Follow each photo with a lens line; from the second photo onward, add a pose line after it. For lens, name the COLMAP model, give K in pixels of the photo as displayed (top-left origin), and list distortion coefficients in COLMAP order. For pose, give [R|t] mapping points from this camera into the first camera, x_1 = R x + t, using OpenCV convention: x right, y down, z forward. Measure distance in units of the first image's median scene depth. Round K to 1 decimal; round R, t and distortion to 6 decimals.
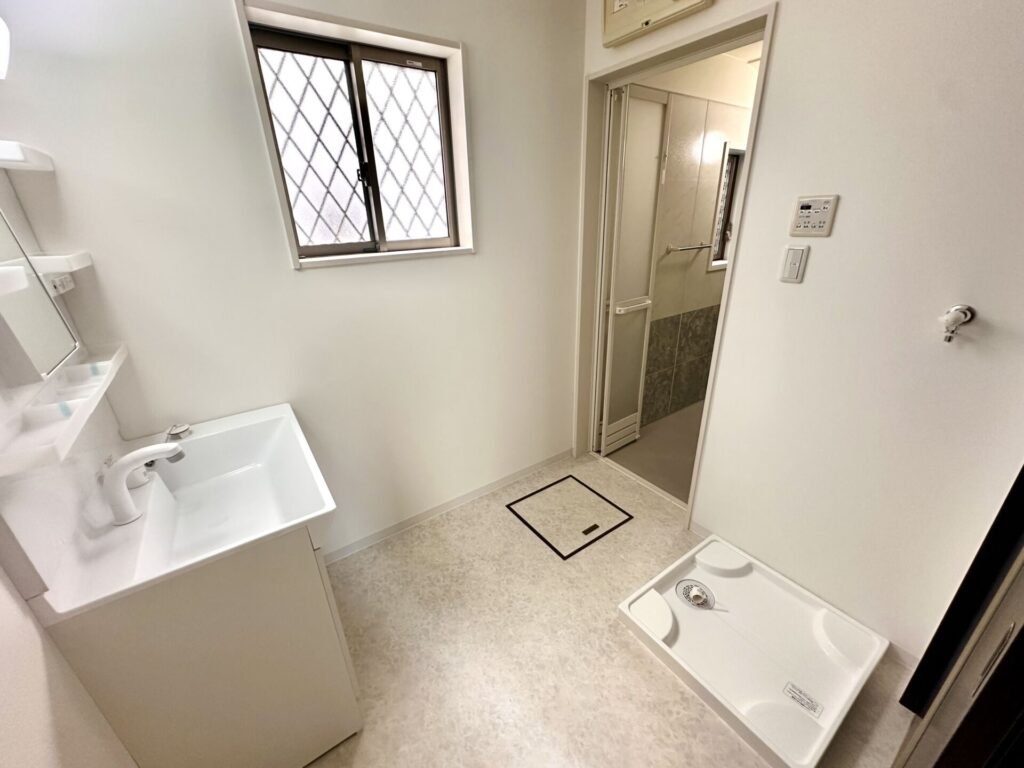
lens RADIAL K [[414.2, 0, 512.5], [0, 414.2, 389.4], [0, 0, 1]] dist [0.002550, 0.001283]
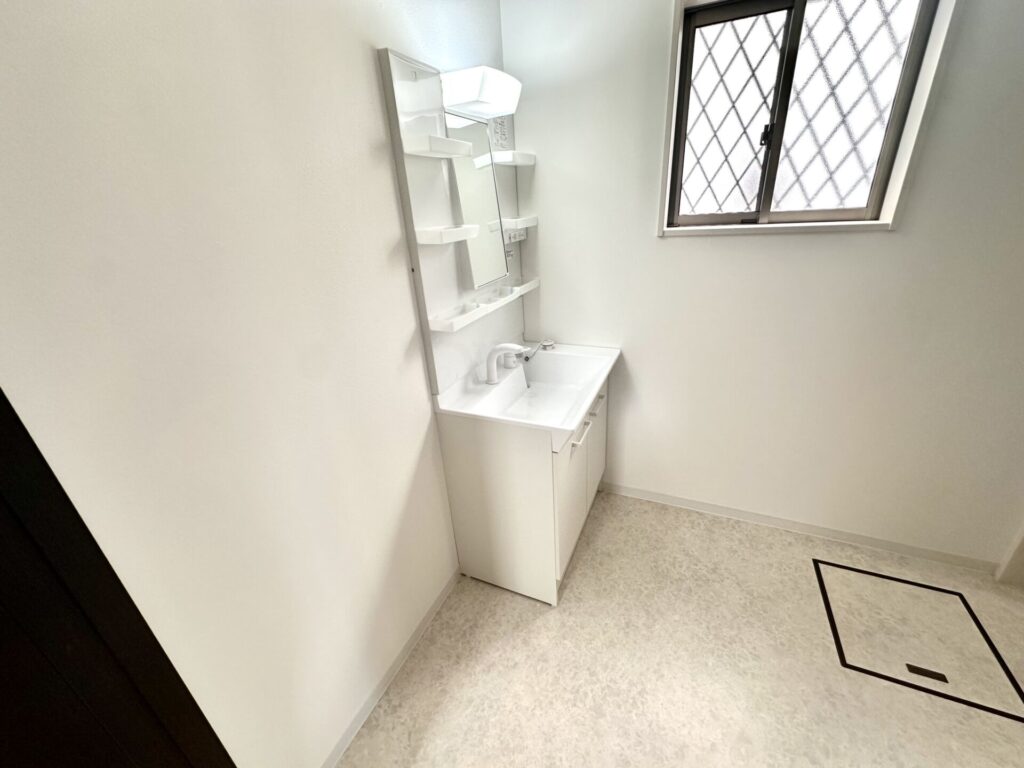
lens RADIAL K [[414.2, 0, 512.2], [0, 414.2, 388.7], [0, 0, 1]] dist [0.002550, 0.001283]
pose [[0.516331, 0.355752, -0.779001, 0.252411], [-0.296360, 0.927657, 0.227209, -0.038040], [0.803476, 0.113549, 0.584409, 0.060550]]
